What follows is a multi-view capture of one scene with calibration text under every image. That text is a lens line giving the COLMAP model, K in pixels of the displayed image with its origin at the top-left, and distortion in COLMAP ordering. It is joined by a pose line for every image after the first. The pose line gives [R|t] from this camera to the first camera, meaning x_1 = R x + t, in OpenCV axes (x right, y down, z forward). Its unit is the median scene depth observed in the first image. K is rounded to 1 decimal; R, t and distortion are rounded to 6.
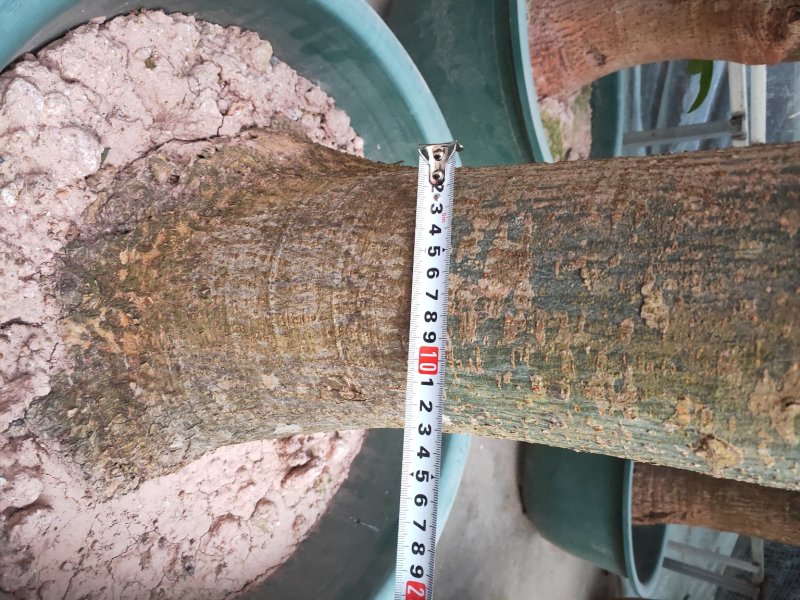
lens RADIAL K [[616.0, 0, 399.5], [0, 616.0, 299.1], [0, 0, 1]] dist [0.000100, 0.000922]
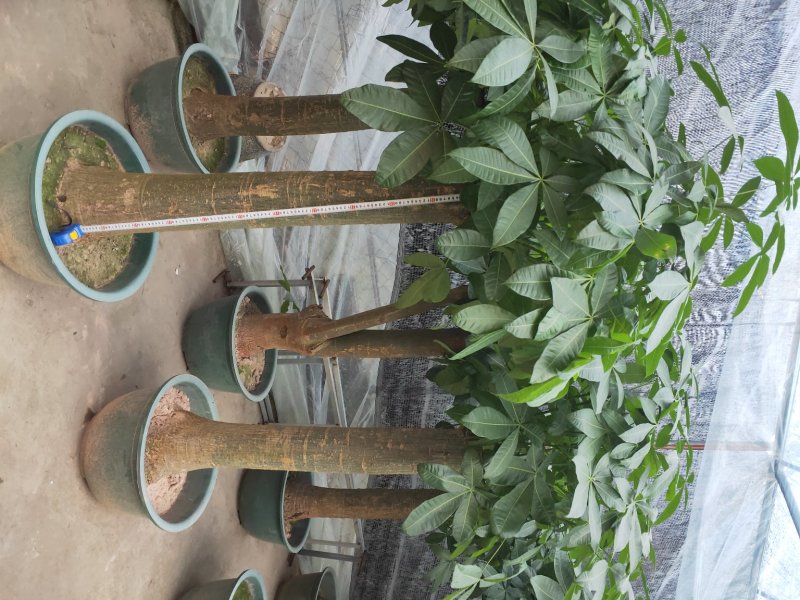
lens RADIAL K [[616.0, 0, 399.0], [0, 616.0, 299.6], [0, 0, 1]] dist [0.000100, 0.000922]
pose [[0.916761, 0.025004, 0.398652, -0.193878], [0.026170, 0.992135, -0.122410, -0.173339], [-0.398577, 0.122653, 0.908896, -1.483907]]
